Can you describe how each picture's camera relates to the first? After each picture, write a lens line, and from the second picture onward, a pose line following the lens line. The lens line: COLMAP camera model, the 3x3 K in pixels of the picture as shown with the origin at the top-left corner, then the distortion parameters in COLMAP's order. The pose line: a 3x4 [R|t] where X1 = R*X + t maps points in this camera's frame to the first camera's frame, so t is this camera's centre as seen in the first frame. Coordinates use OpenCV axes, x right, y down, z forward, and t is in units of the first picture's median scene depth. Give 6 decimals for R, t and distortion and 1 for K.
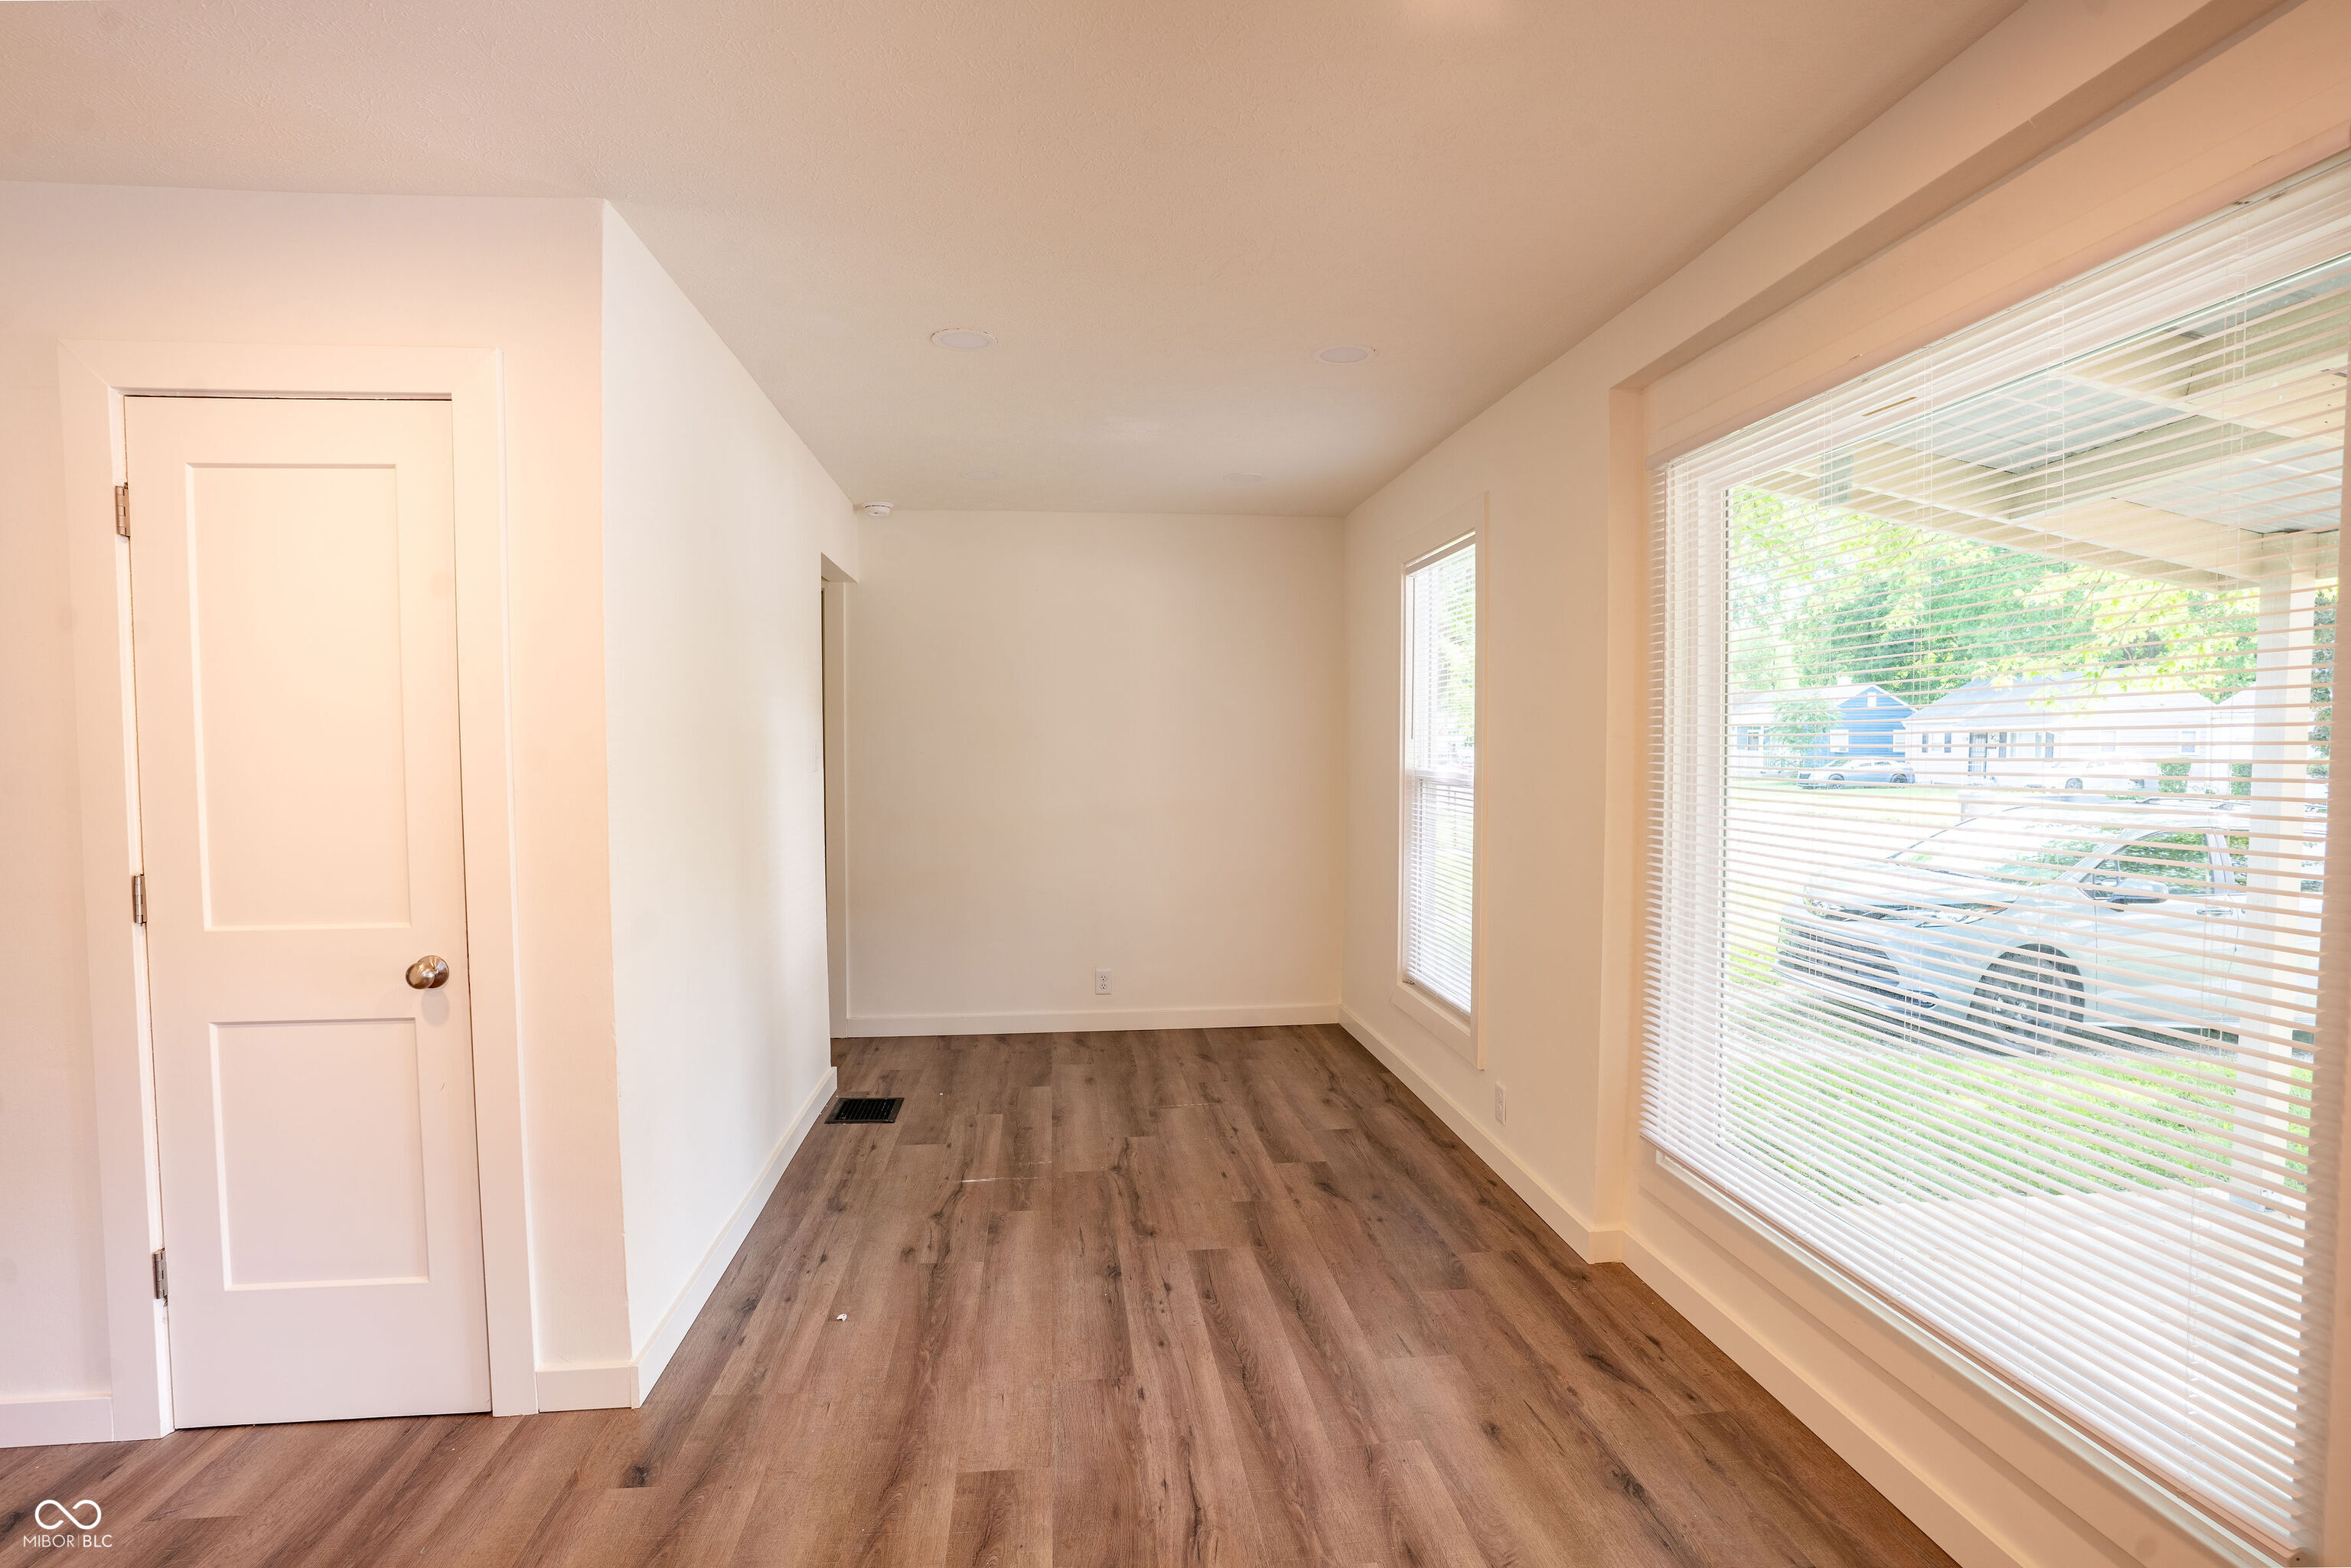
lens RADIAL K [[1161.6, 0, 1178.4], [0, 1161.6, 793.1], [0, 0, 1]] dist [-0.072098, 0.031283]
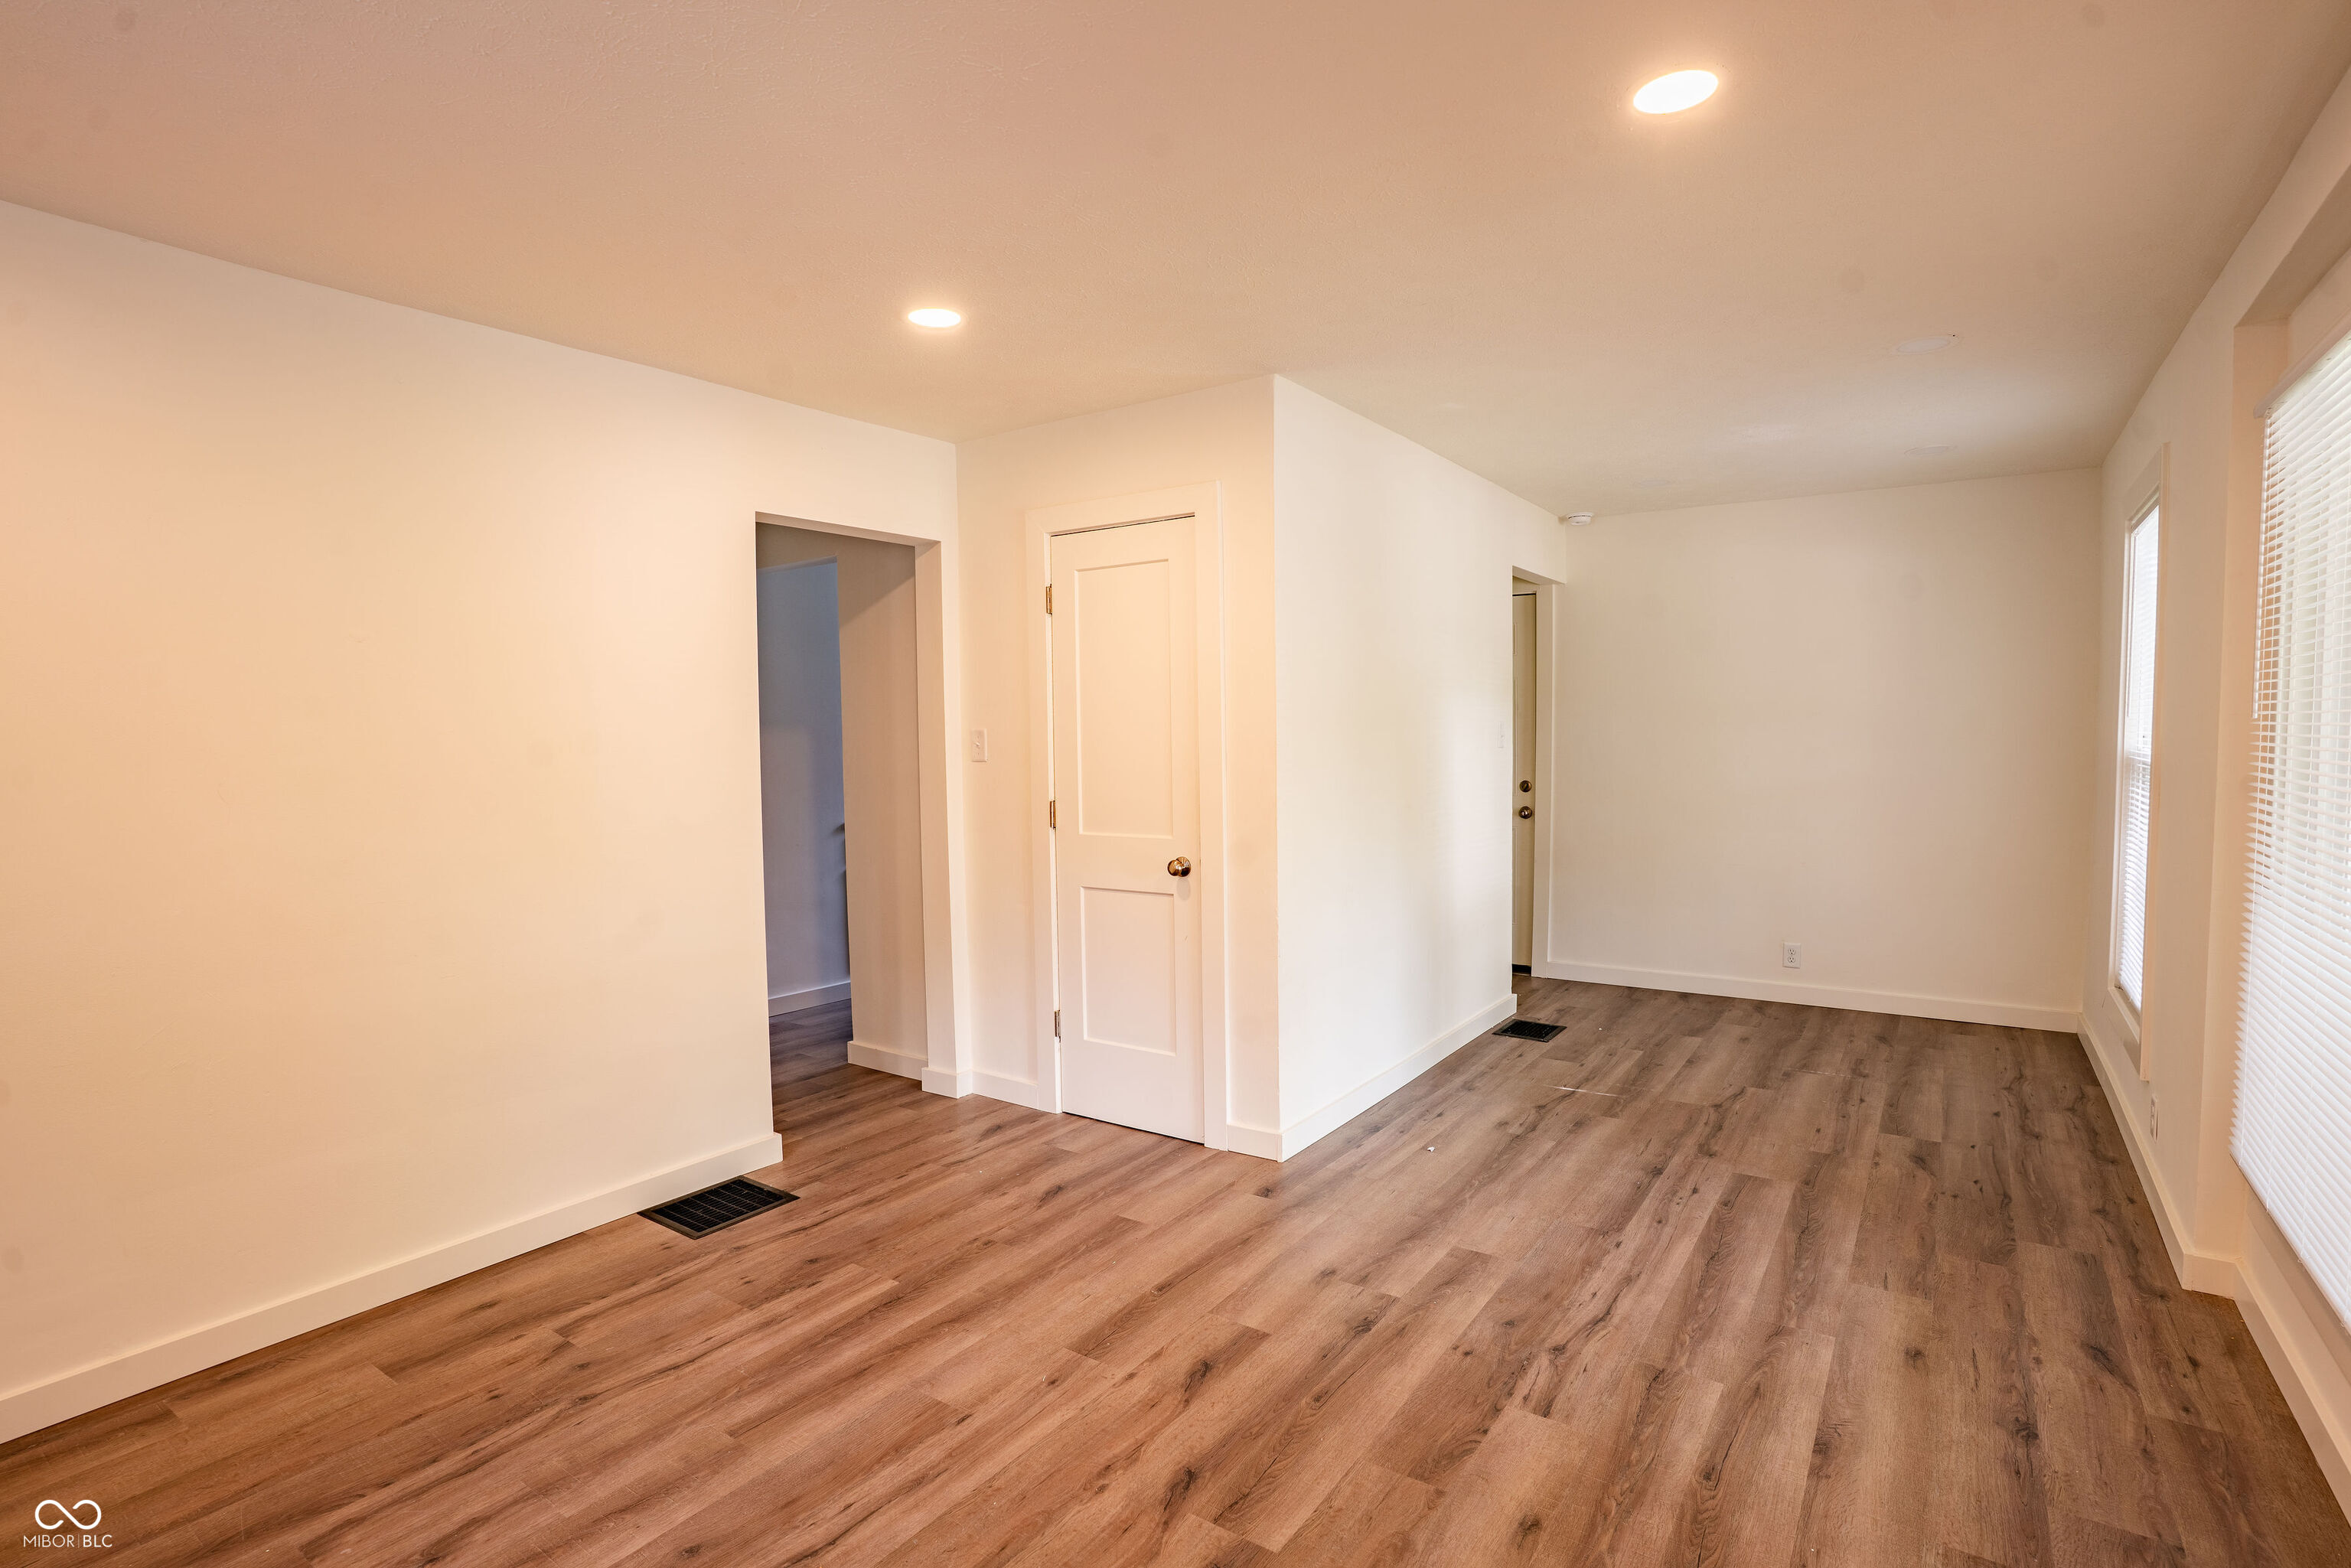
lens RADIAL K [[1147.0, 0, 1175.5], [0, 1147.0, 784.0], [0, 0, 1]] dist [-0.088795, 0.041852]
pose [[0.756934, 0.026740, -0.652944, 0.304141], [-0.018877, 0.999640, 0.019054, 0.004966], [0.653218, -0.002097, 0.757167, -0.194050]]
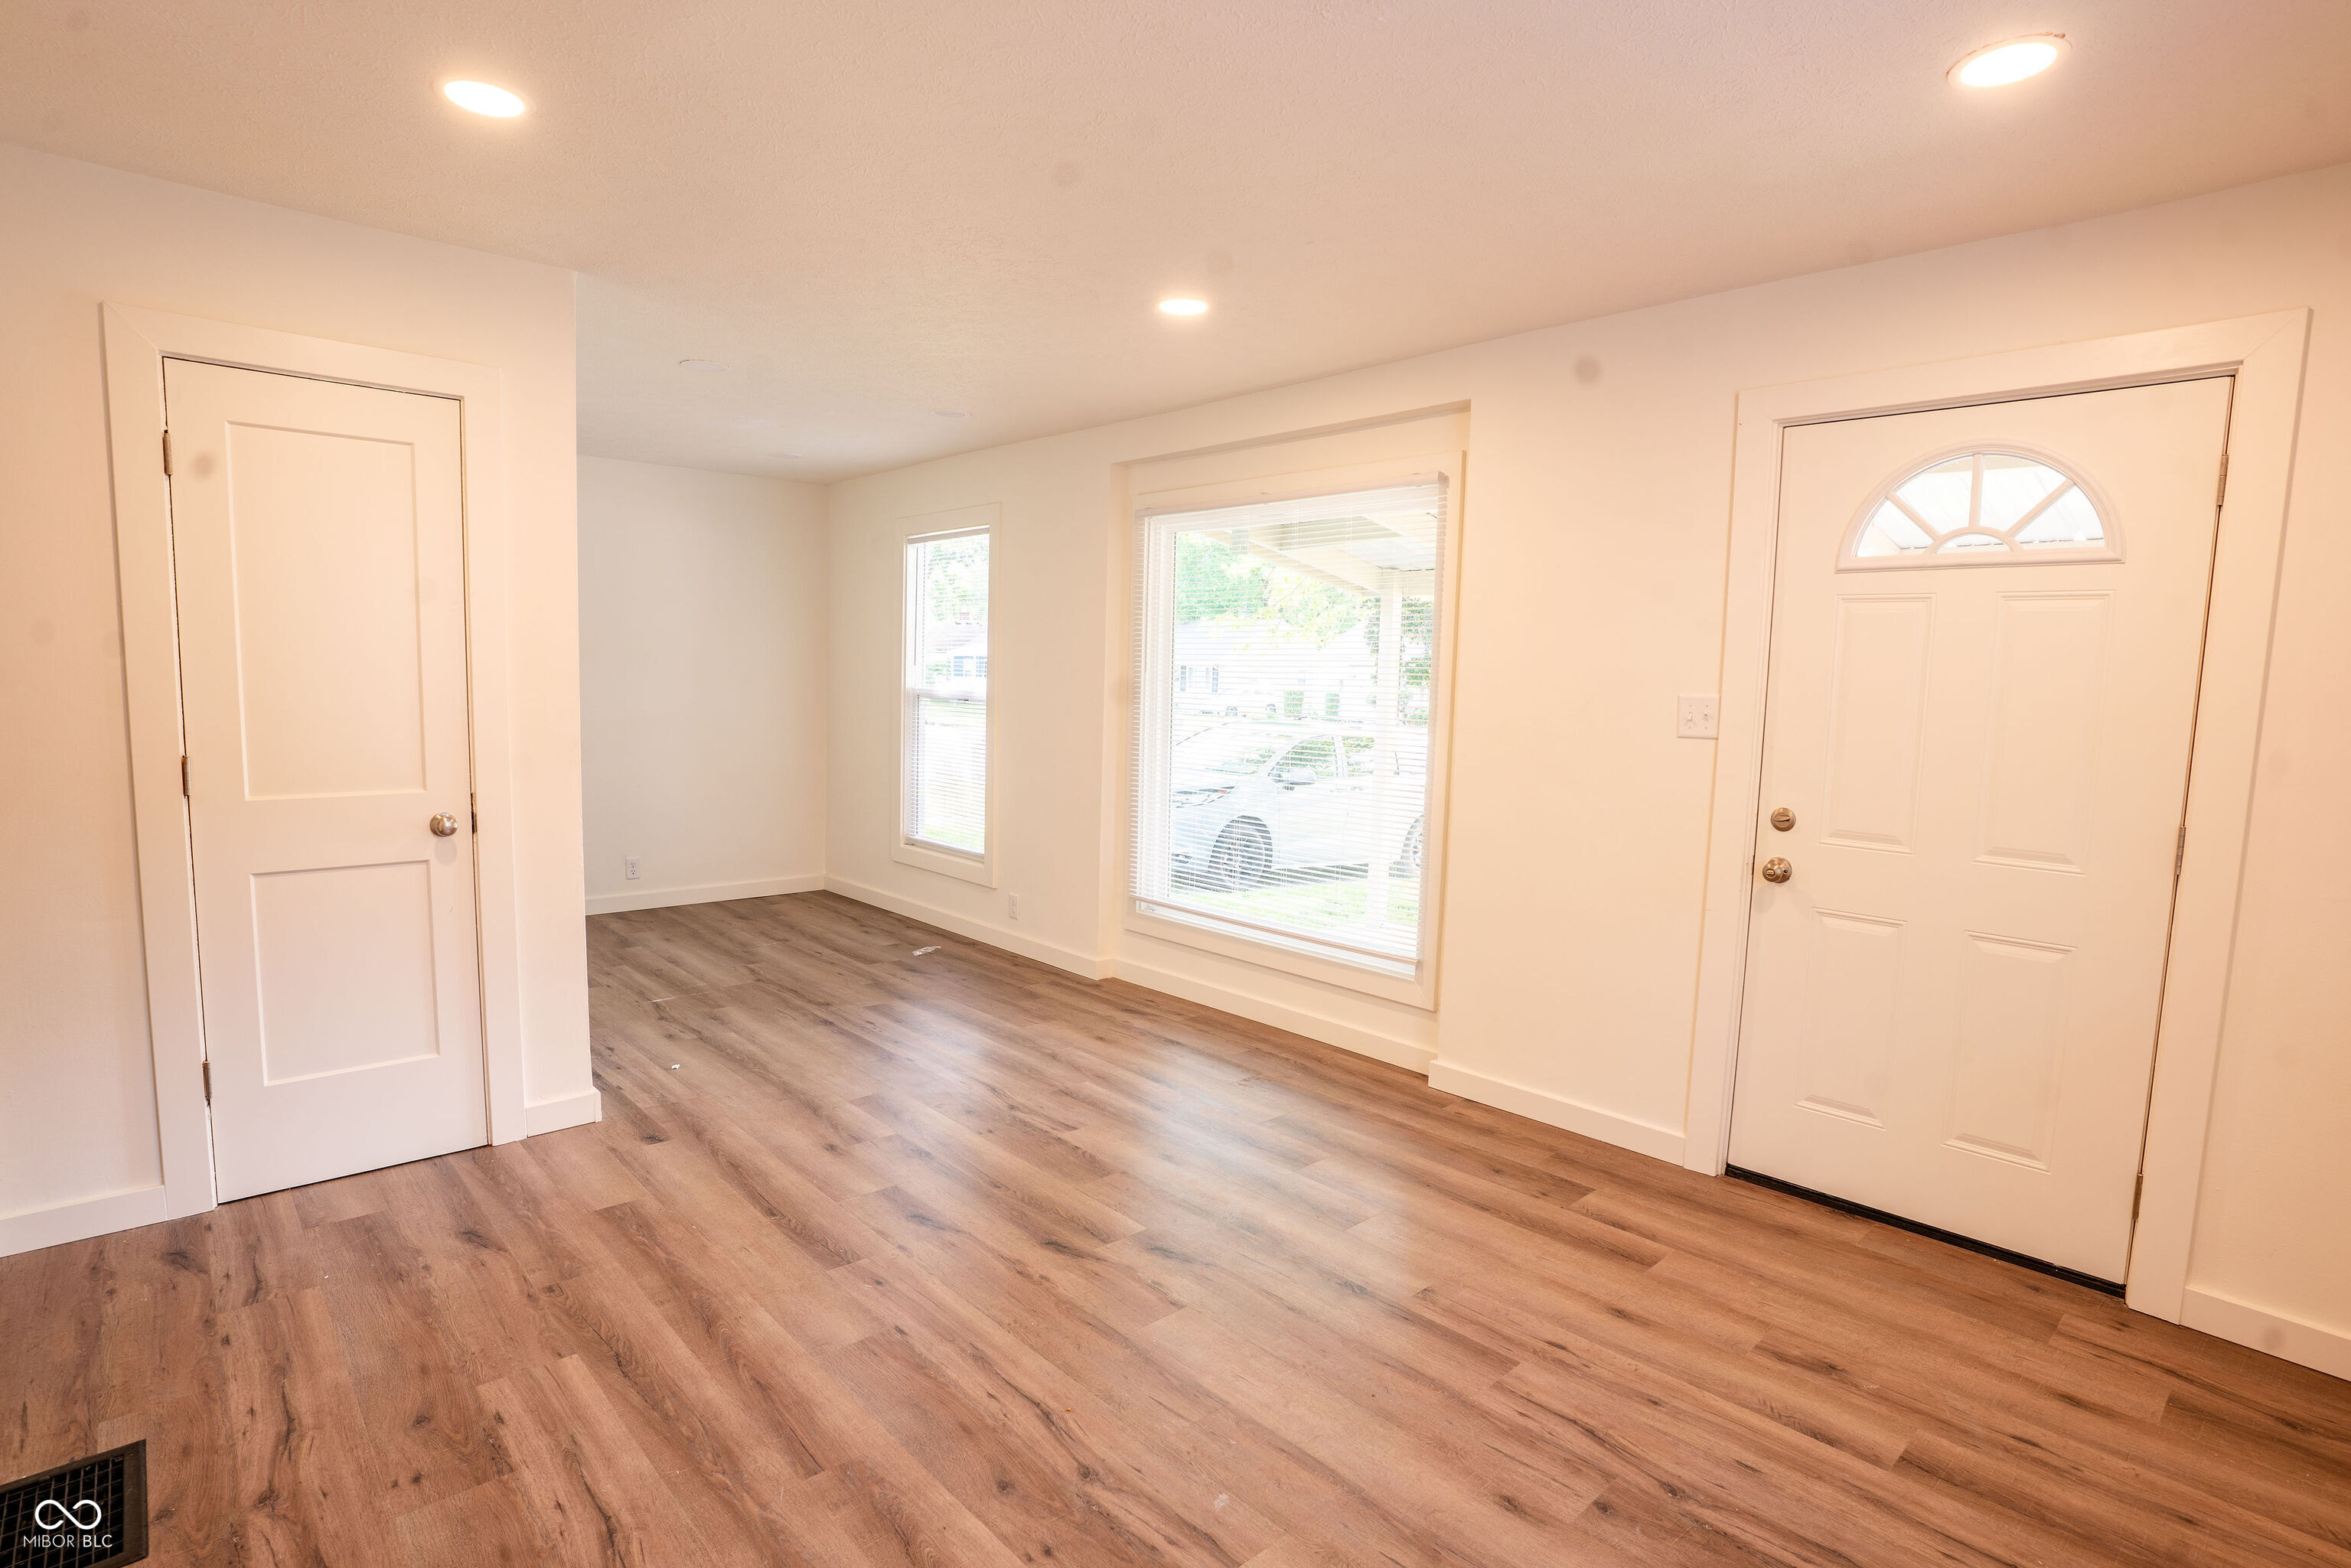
lens RADIAL K [[1161.6, 0, 1178.4], [0, 1161.6, 793.1], [0, 0, 1]] dist [-0.072098, 0.031283]
pose [[0.805468, -0.034458, 0.591637, -0.550867], [-0.004715, 0.997904, 0.064539, 0.020292], [-0.592621, -0.054774, 0.803617, -0.445965]]
